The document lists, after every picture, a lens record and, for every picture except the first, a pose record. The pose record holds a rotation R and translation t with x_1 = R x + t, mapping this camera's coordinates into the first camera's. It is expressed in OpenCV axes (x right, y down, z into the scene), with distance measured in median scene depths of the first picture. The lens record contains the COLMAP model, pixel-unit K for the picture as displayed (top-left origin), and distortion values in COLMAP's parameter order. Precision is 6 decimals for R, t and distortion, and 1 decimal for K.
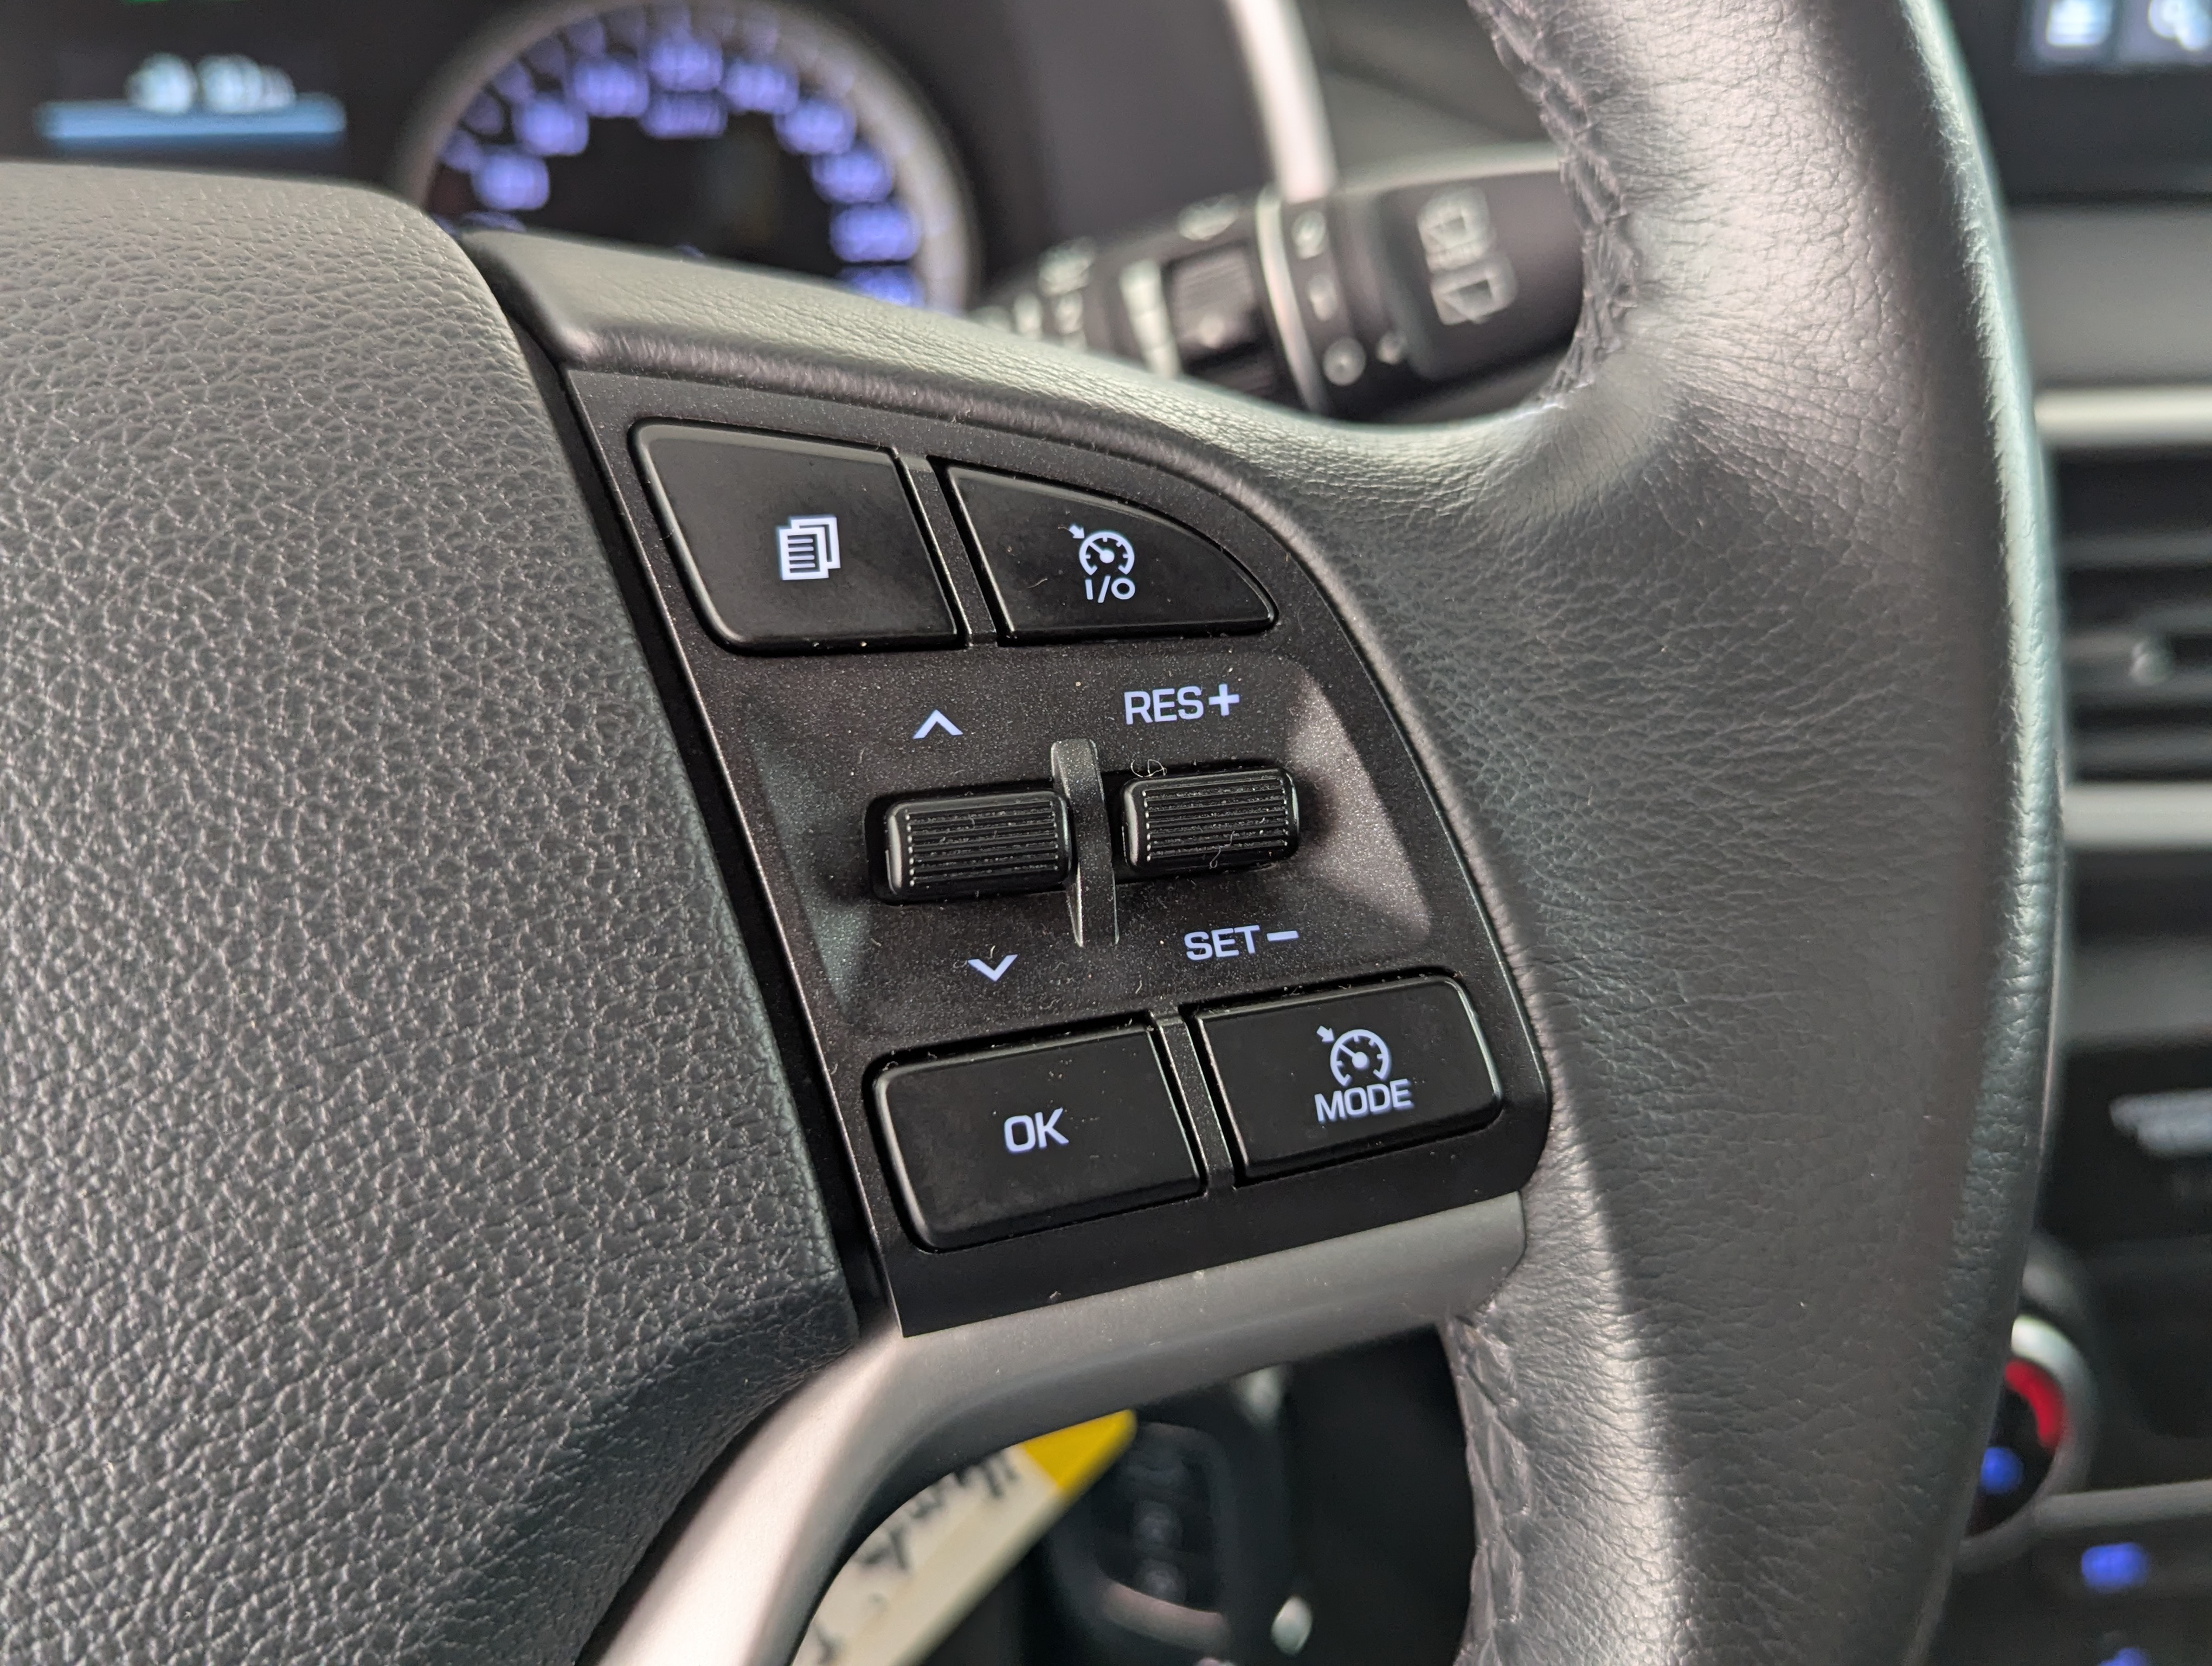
lens RADIAL K [[2064.8, 0, 1097.1], [0, 2064.8, 825.1], [0, 0, 1]] dist [0.020990, 0.000000]
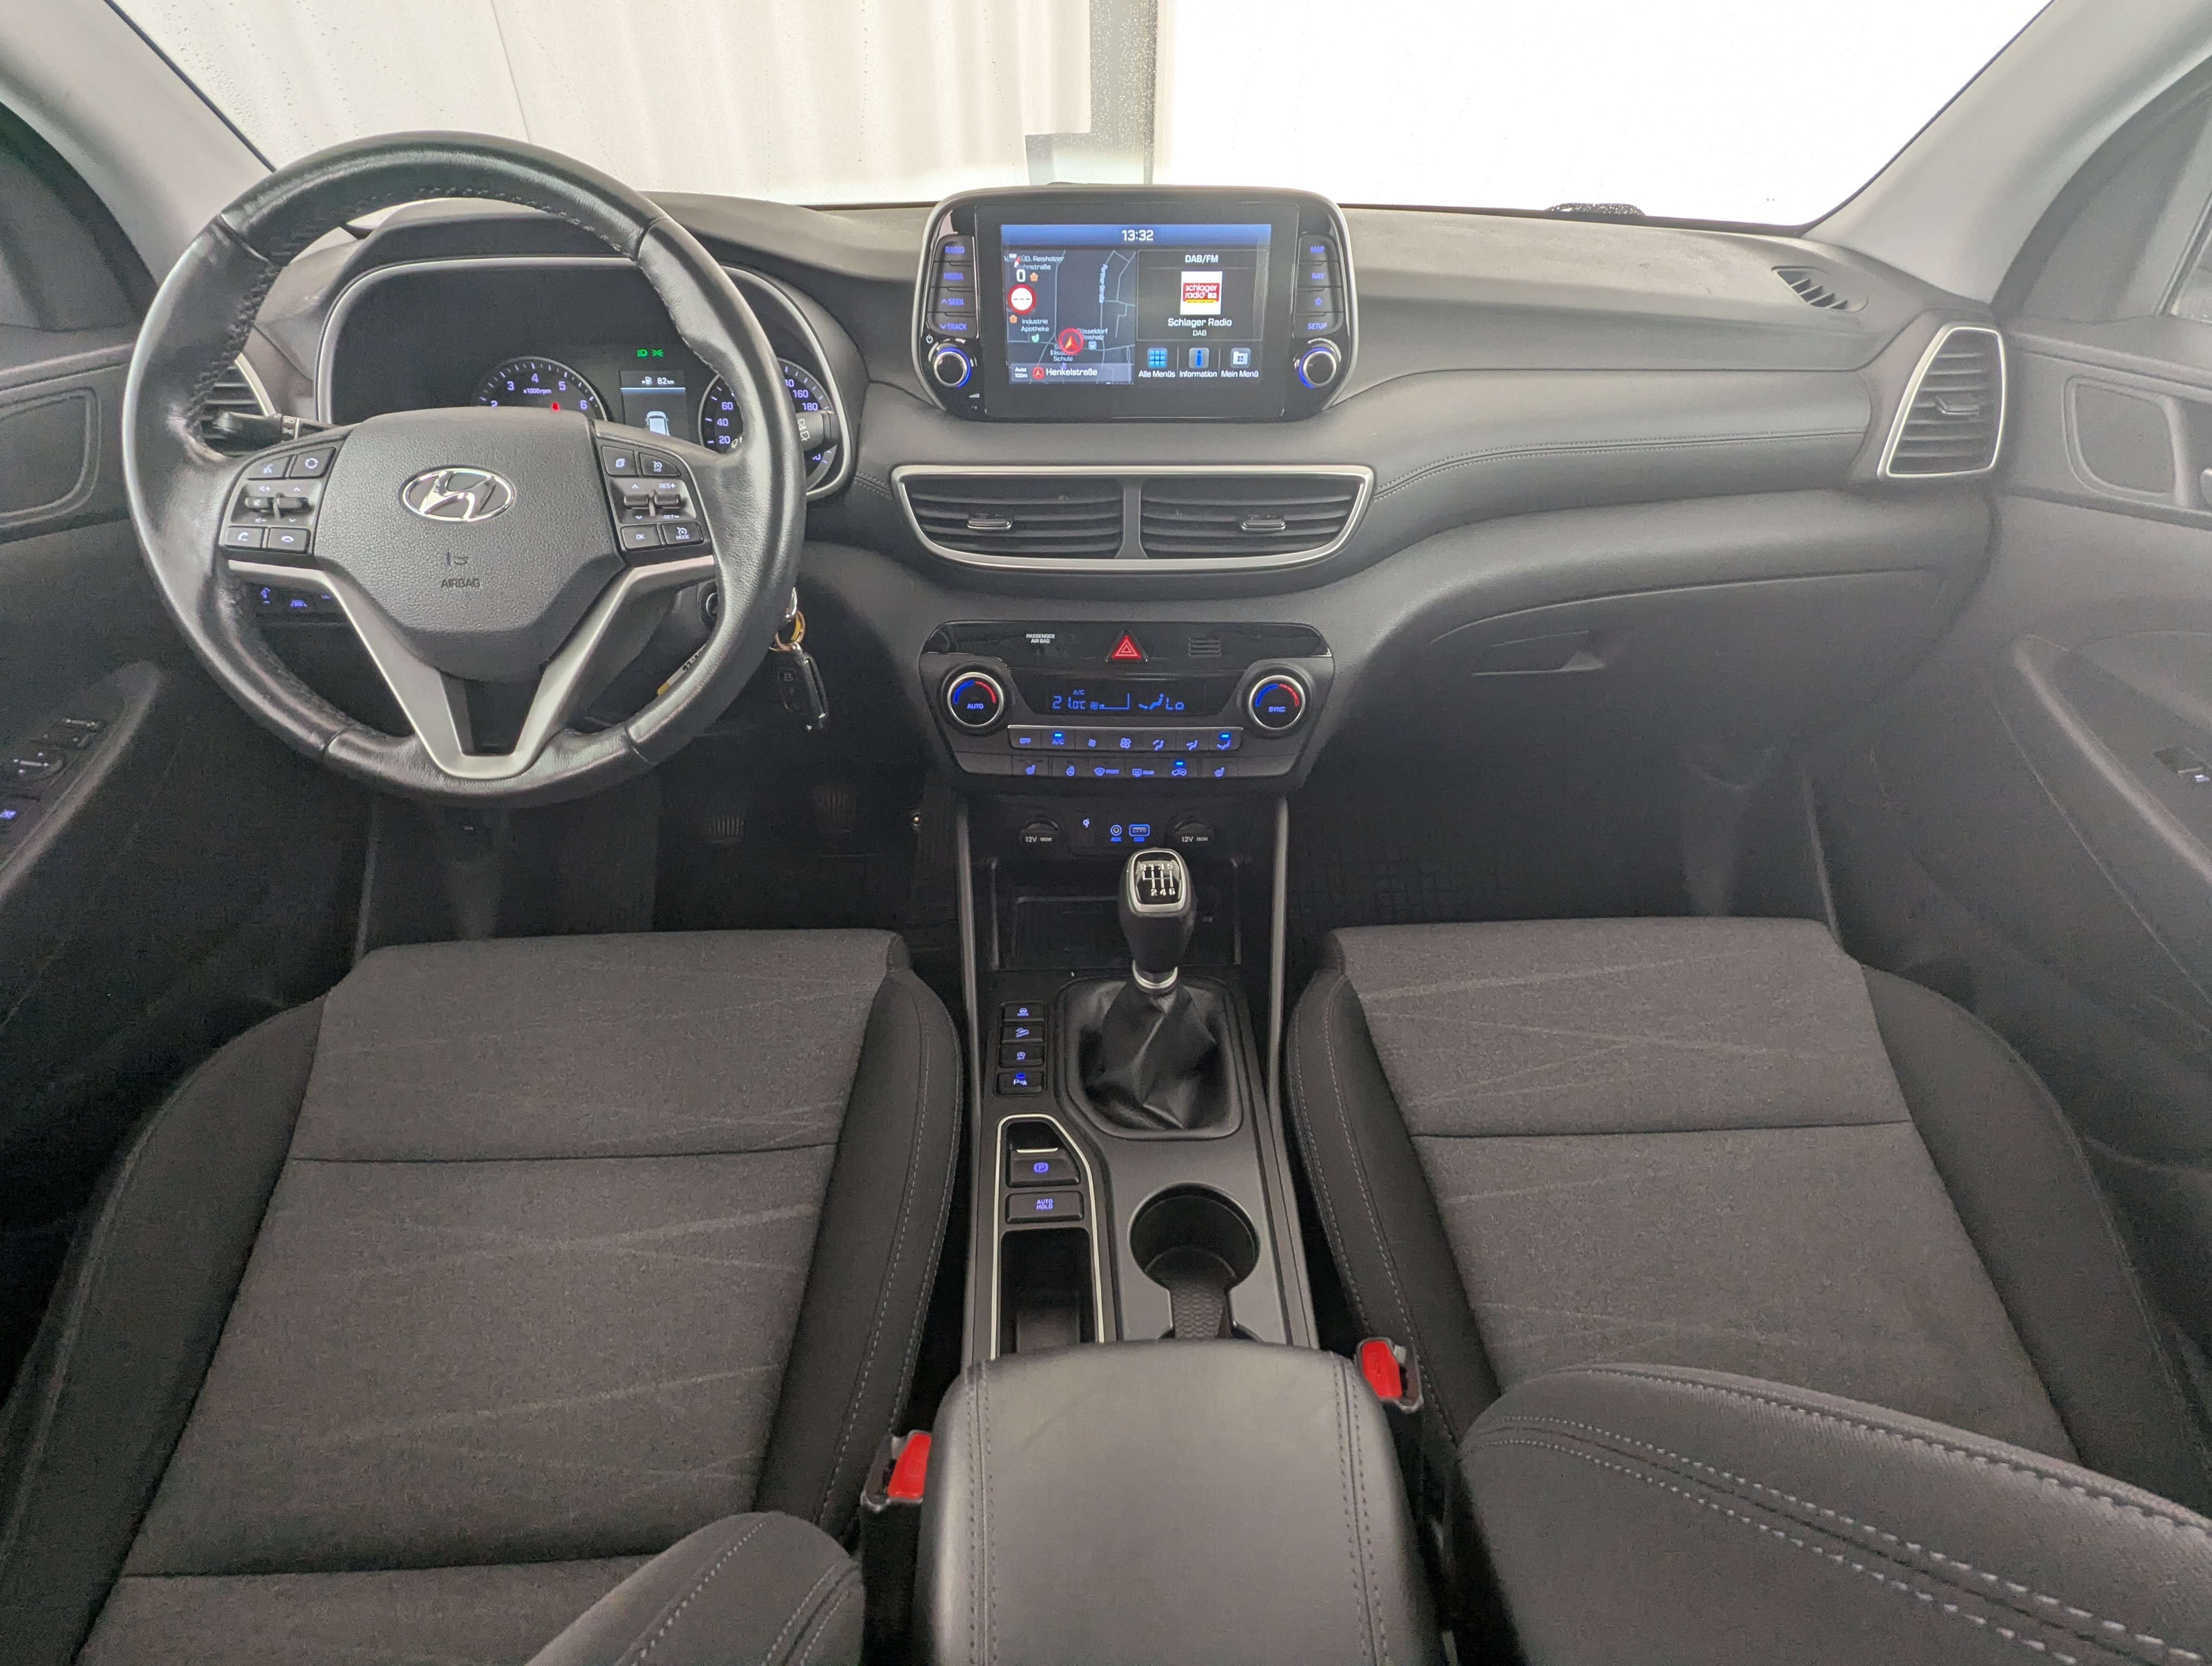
lens RADIAL K [[1041.0, 0, 1108.3], [0, 1041.0, 837.8], [0, 0, 1]] dist [-0.006477, 0.000638]
pose [[0.982306, 0.093390, -0.162338, 2.385602], [-0.076443, 0.991242, 0.107688, 0.692402], [0.170973, -0.093373, 0.980841, -2.615036]]
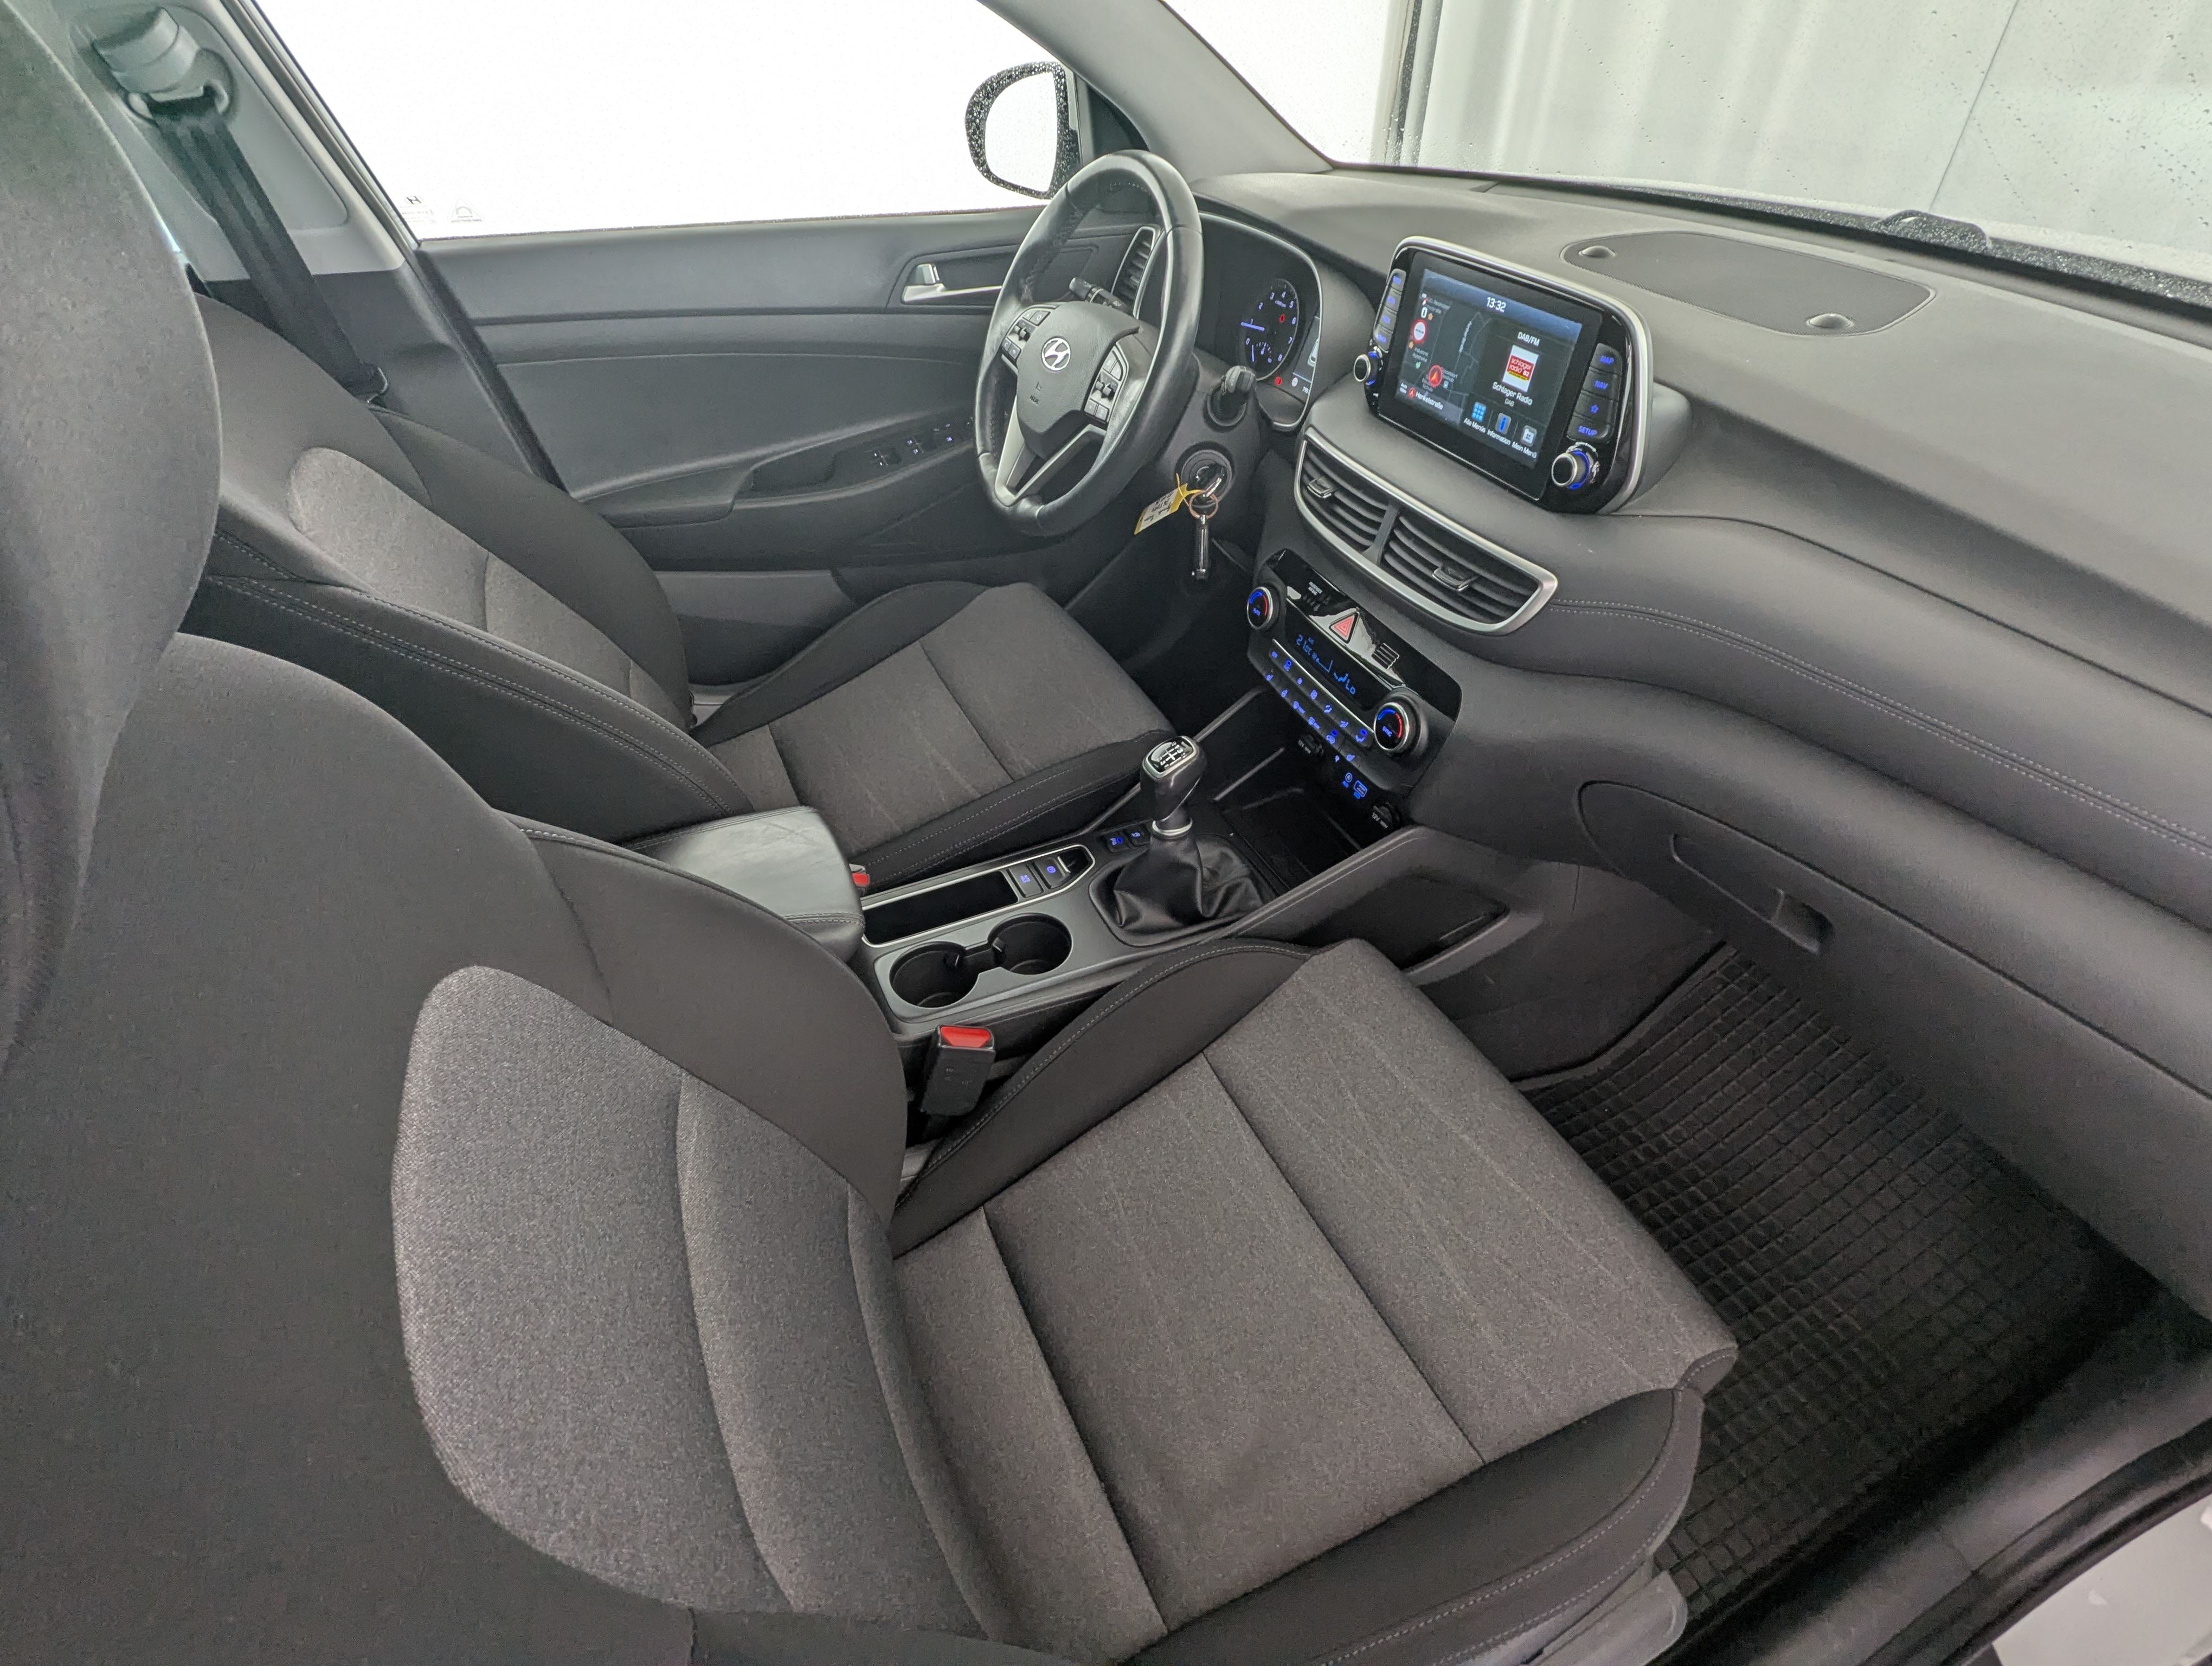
lens RADIAL K [[1041.0, 0, 1118.7], [0, 1041.0, 841.2], [0, 0, 1]] dist [-0.006477, 0.000638]
pose [[0.230561, 0.625609, -0.745288, 6.563846], [-0.460002, 0.745011, 0.483071, -1.059716], [0.857461, 0.231456, 0.459552, -1.274550]]
